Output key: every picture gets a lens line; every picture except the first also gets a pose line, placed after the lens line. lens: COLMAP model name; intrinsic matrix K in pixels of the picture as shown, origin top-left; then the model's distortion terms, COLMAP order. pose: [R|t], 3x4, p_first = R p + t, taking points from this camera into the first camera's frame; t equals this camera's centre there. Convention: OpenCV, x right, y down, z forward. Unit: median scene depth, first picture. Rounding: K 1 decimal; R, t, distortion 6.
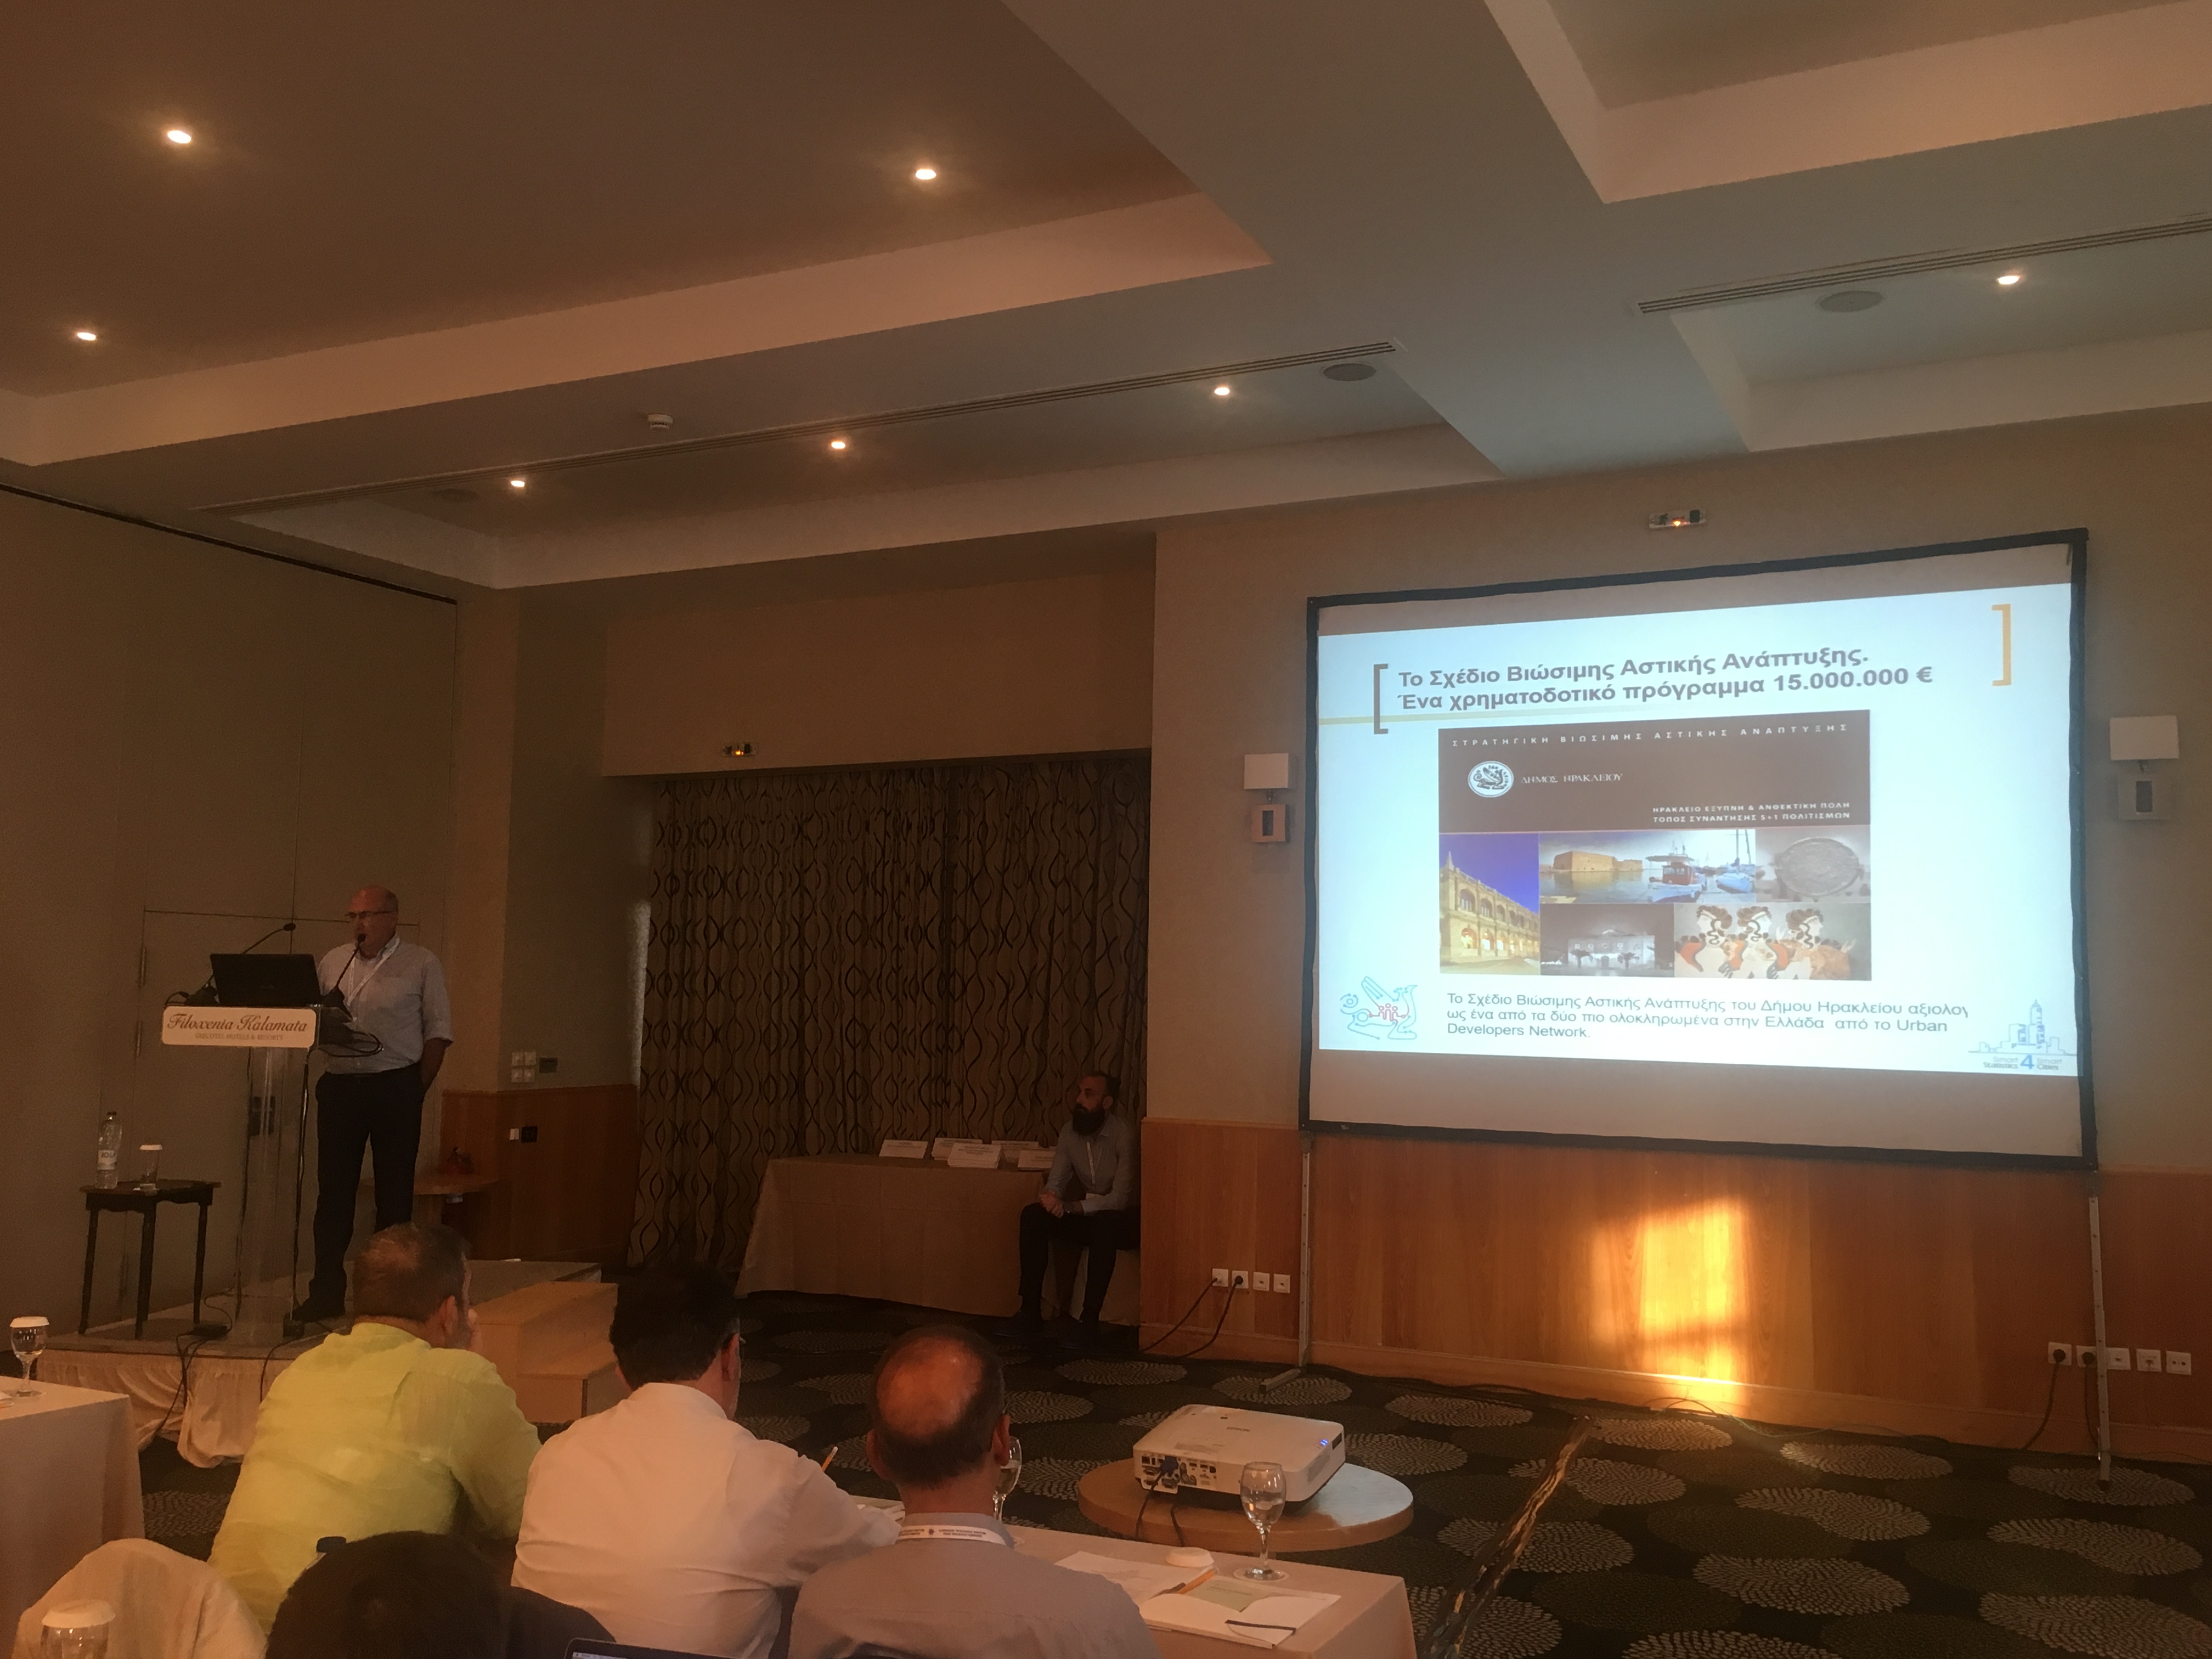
lens RADIAL K [[1960.2, 0, 1106.0], [0, 1960.2, 829.5], [0, 0, 1]] dist [0.039359, -0.003918]
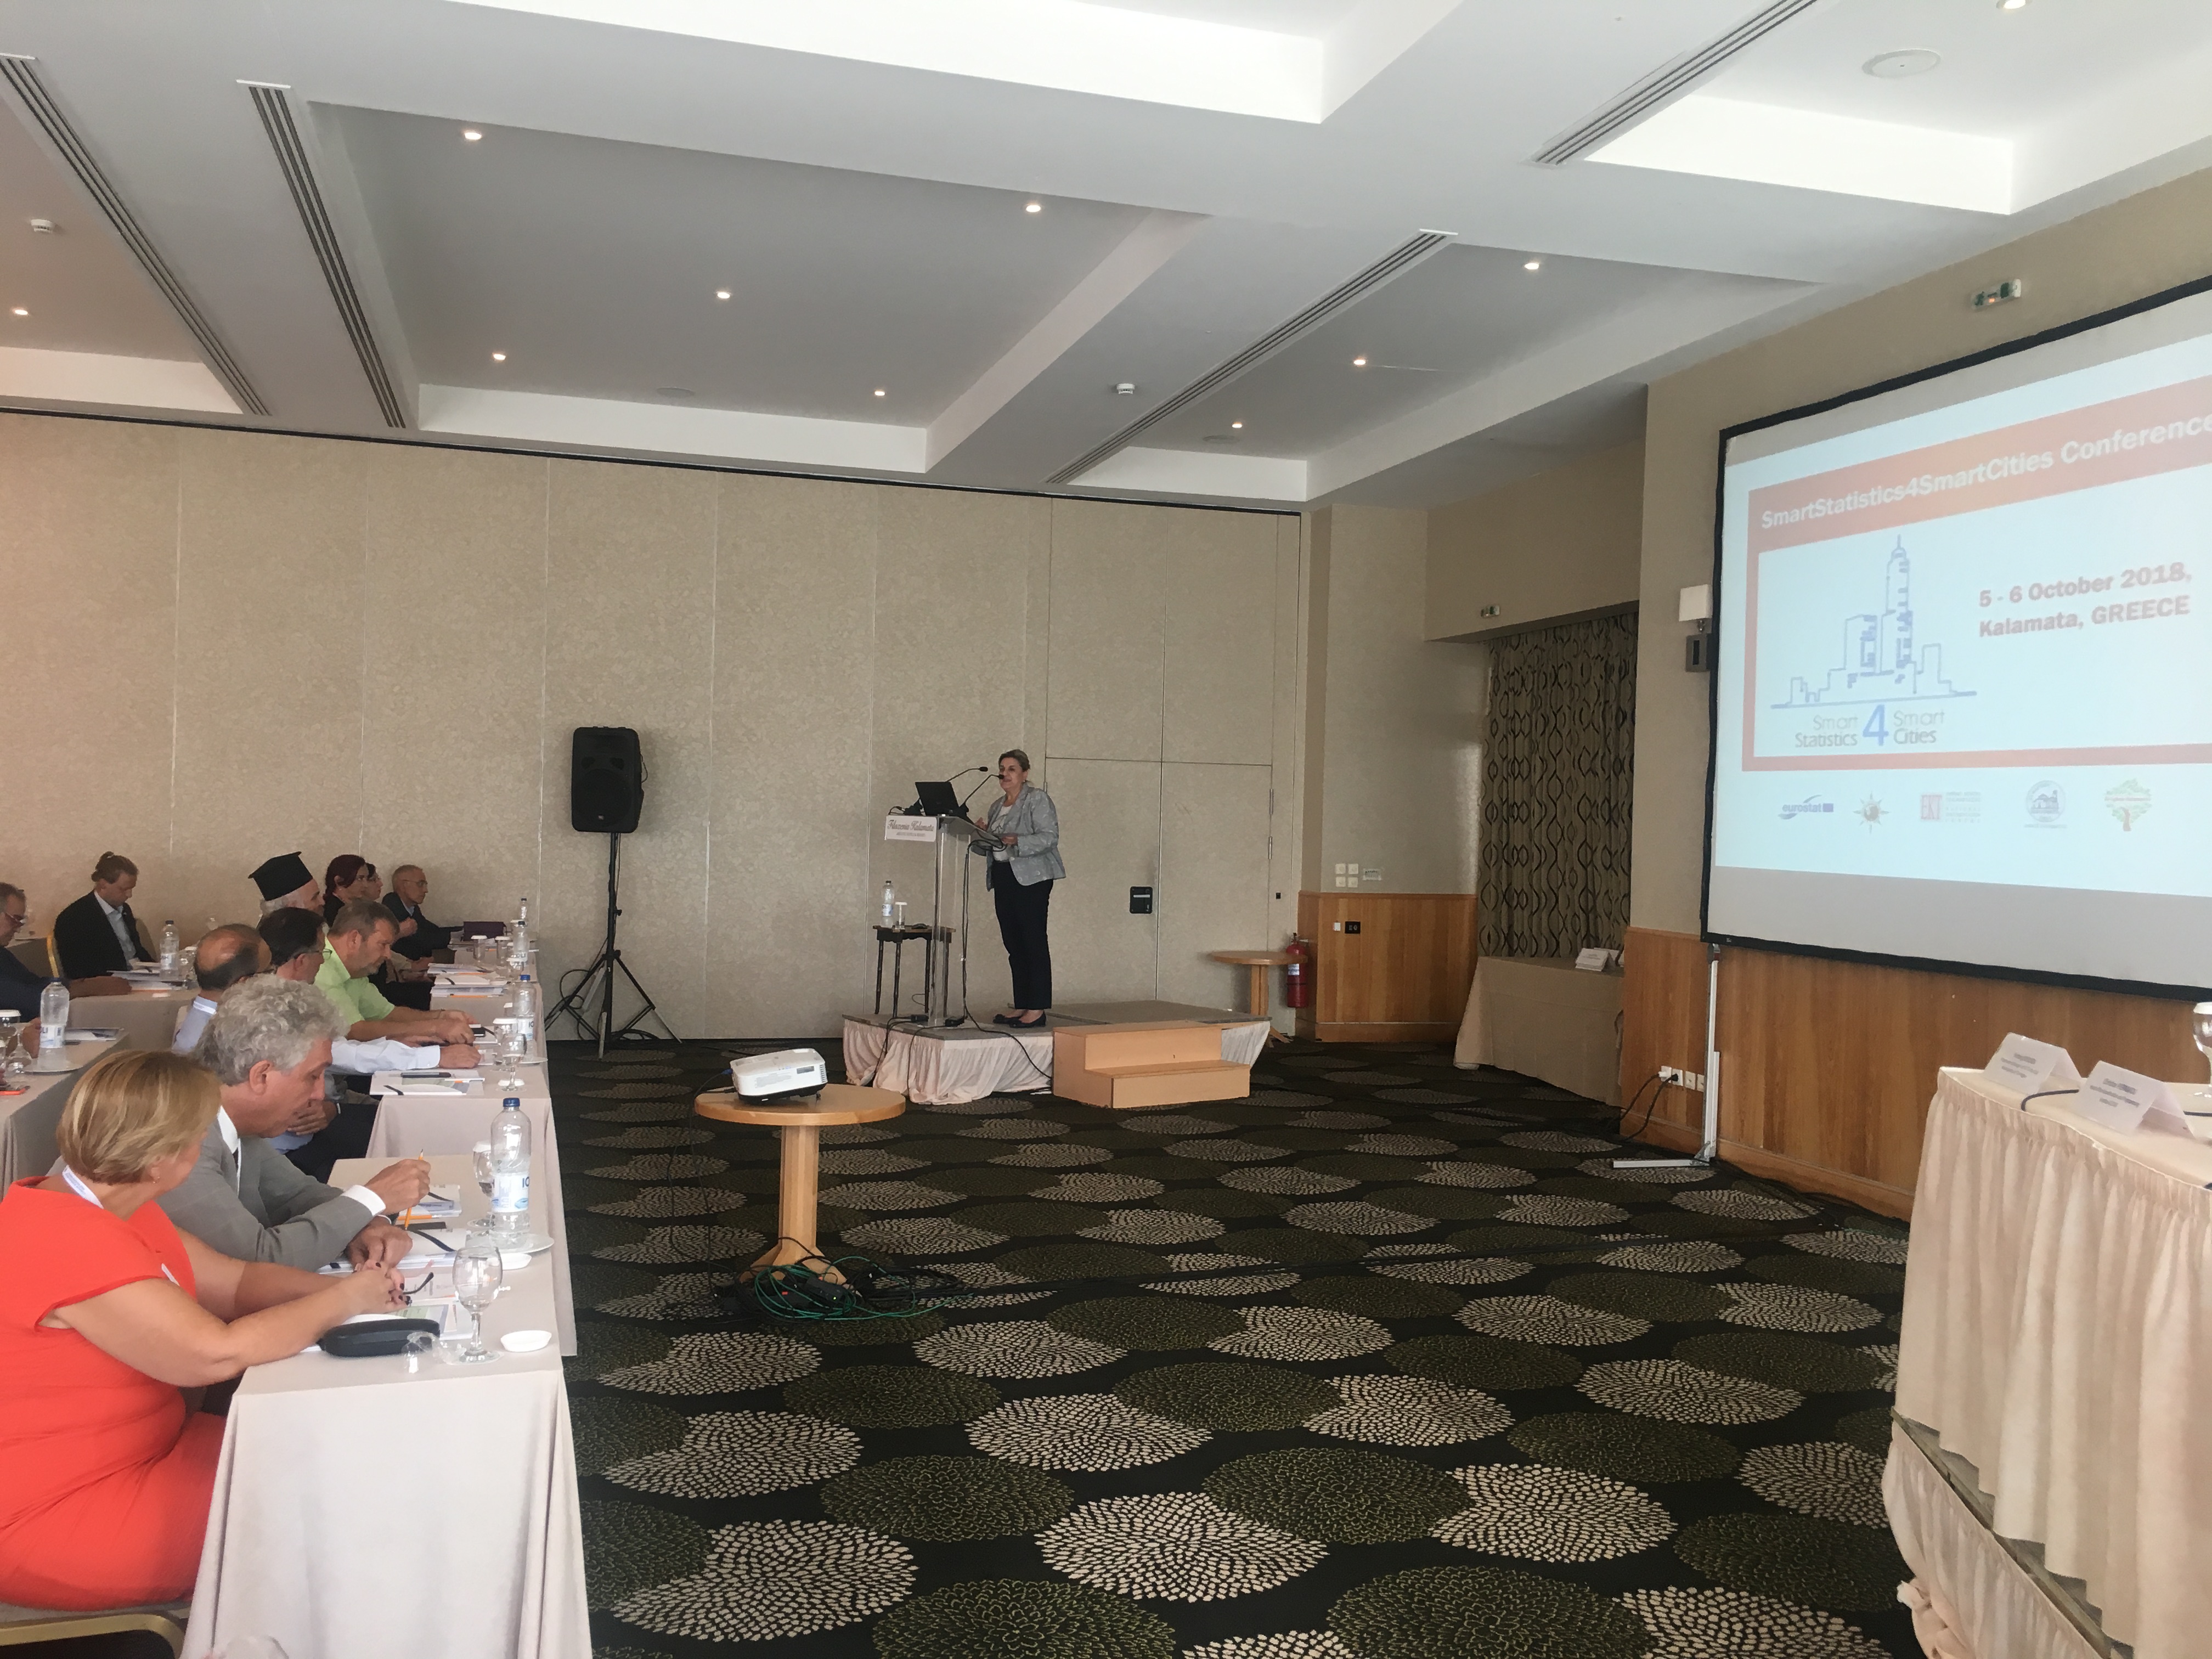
lens RADIAL K [[1880.1, 0, 1112.0], [0, 1880.1, 821.2], [0, 0, 1]] dist [0.048597, -0.007439]
pose [[0.691050, 0.003315, -0.722800, 0.594177], [0.048145, 0.997558, 0.050605, 0.020294], [0.721202, -0.069770, 0.689202, 0.065182]]
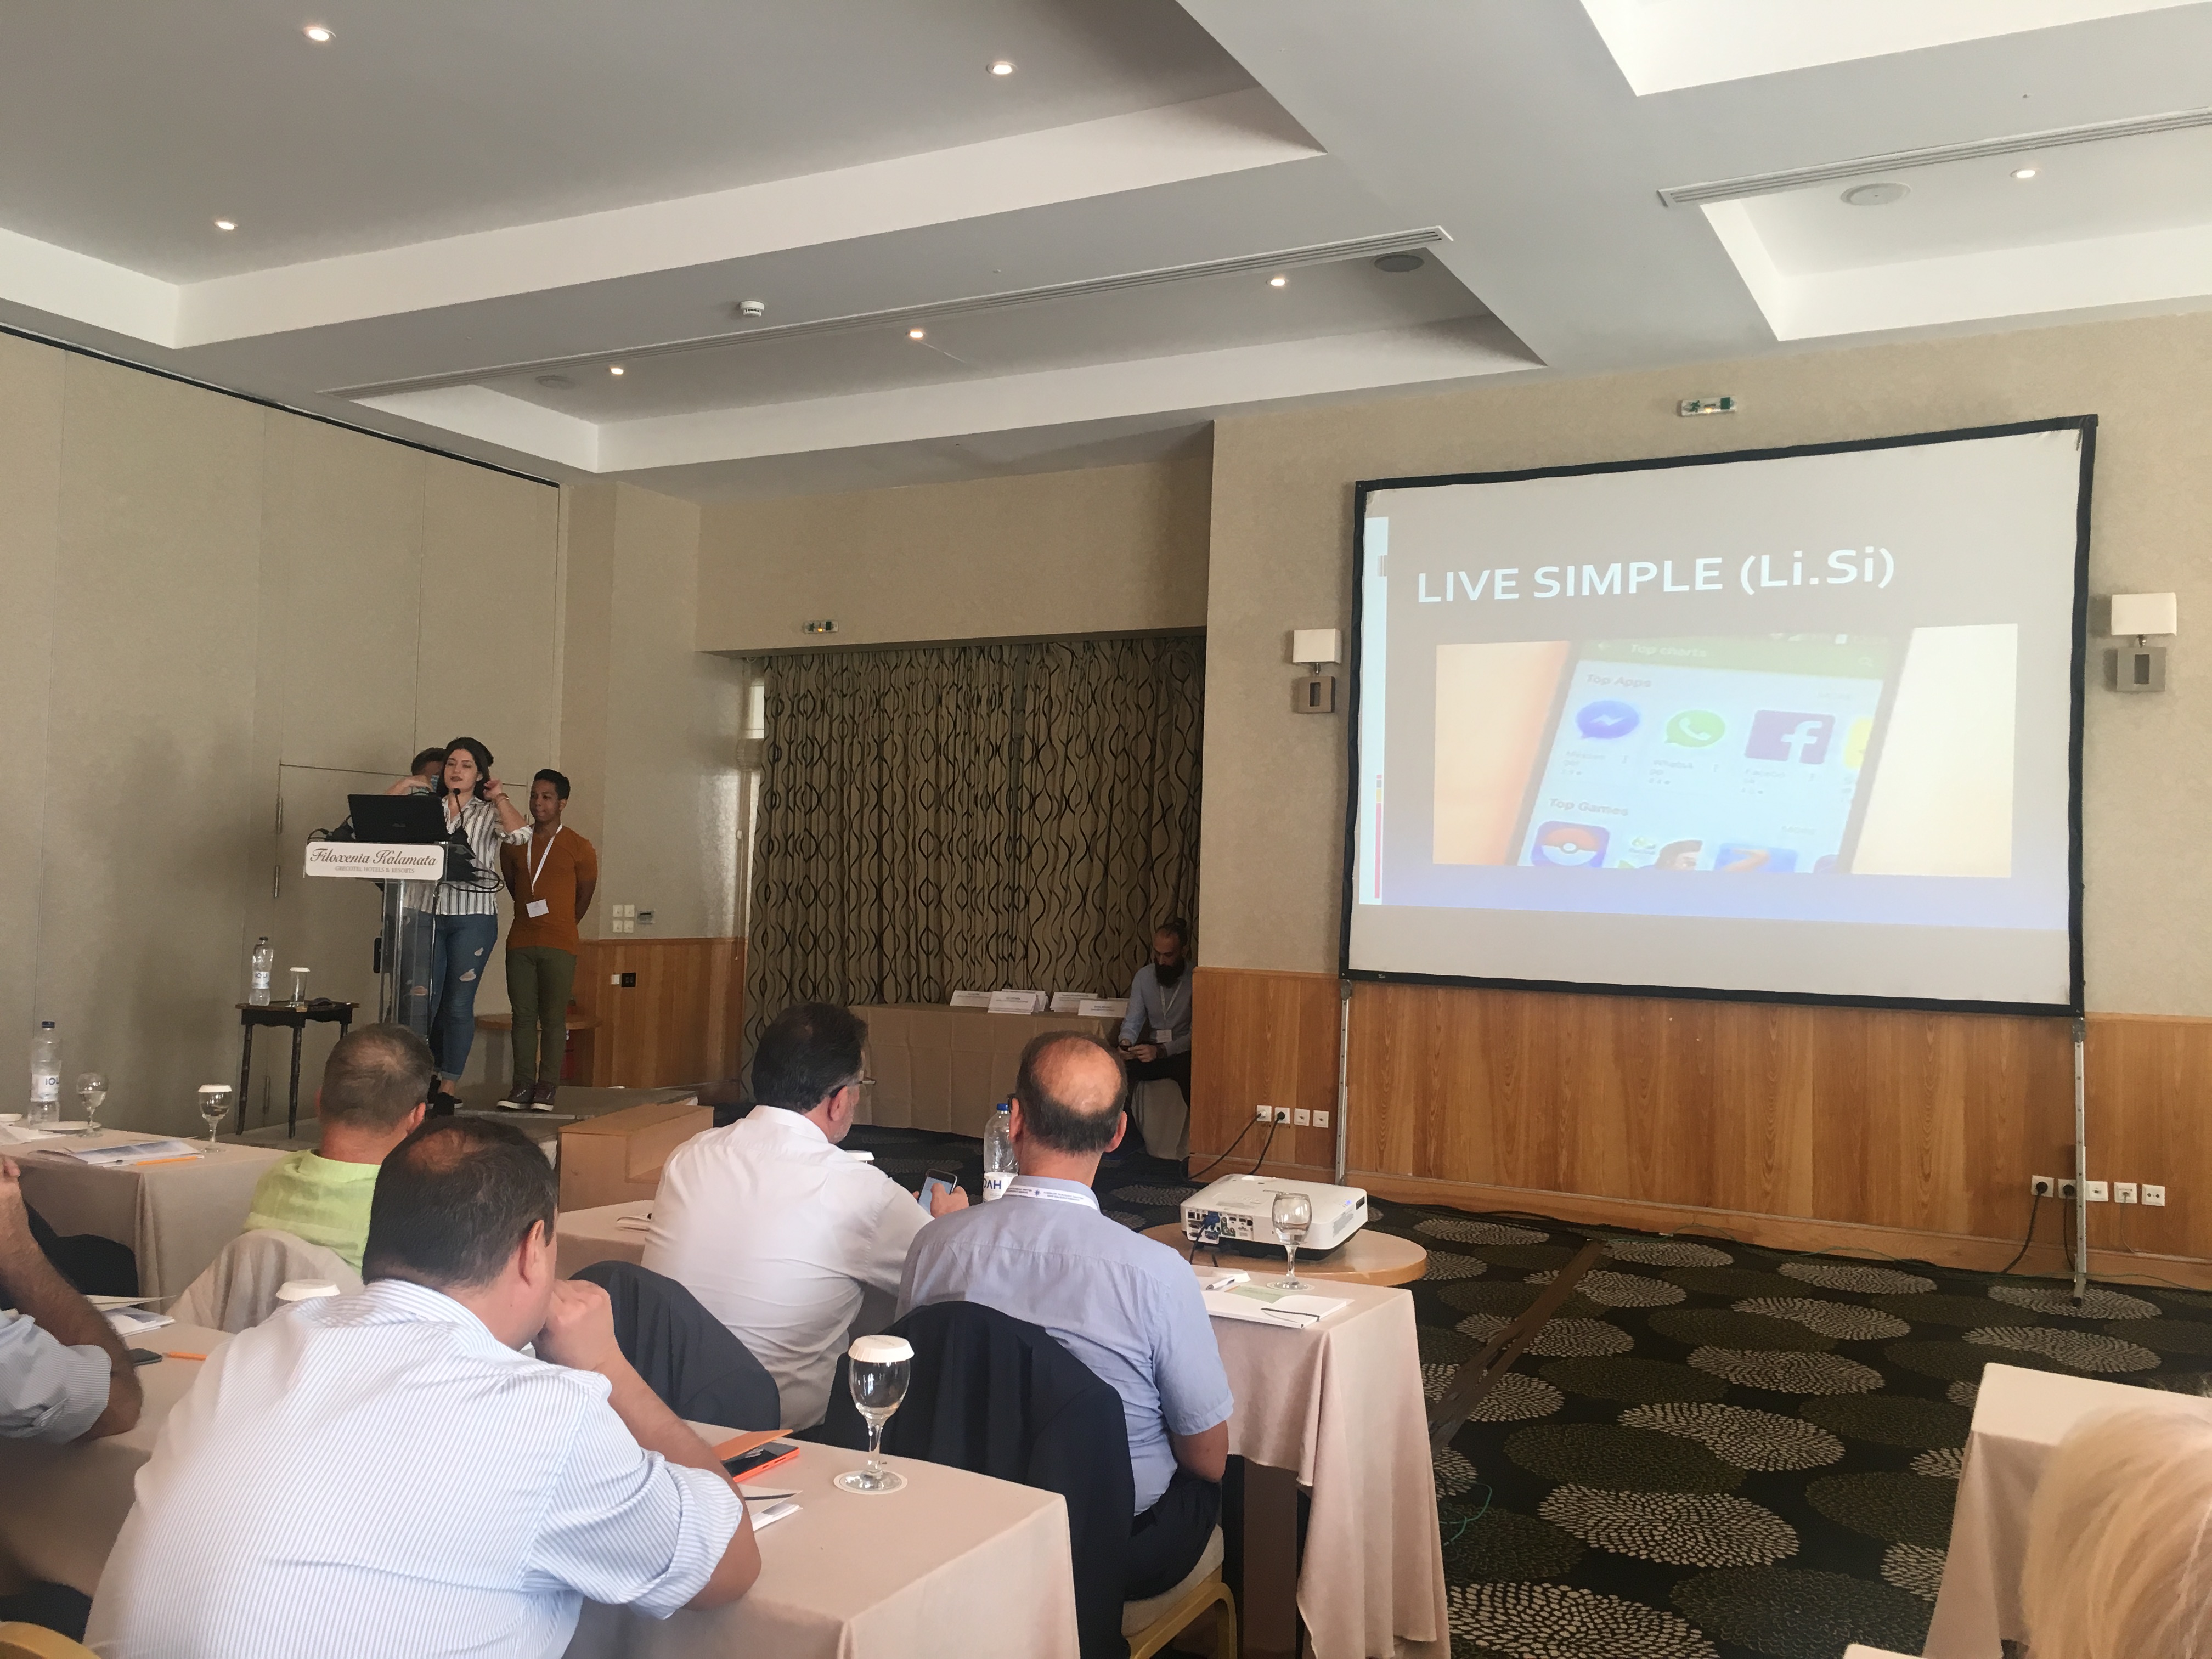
lens RADIAL K [[1880.1, 0, 1112.0], [0, 1880.1, 821.2], [0, 0, 1]] dist [0.048597, -0.007439]
pose [[0.999569, 0.011404, -0.027056, 0.000553], [-0.010073, 0.998756, 0.048834, 0.016801], [0.027579, -0.048540, 0.998440, -0.032306]]
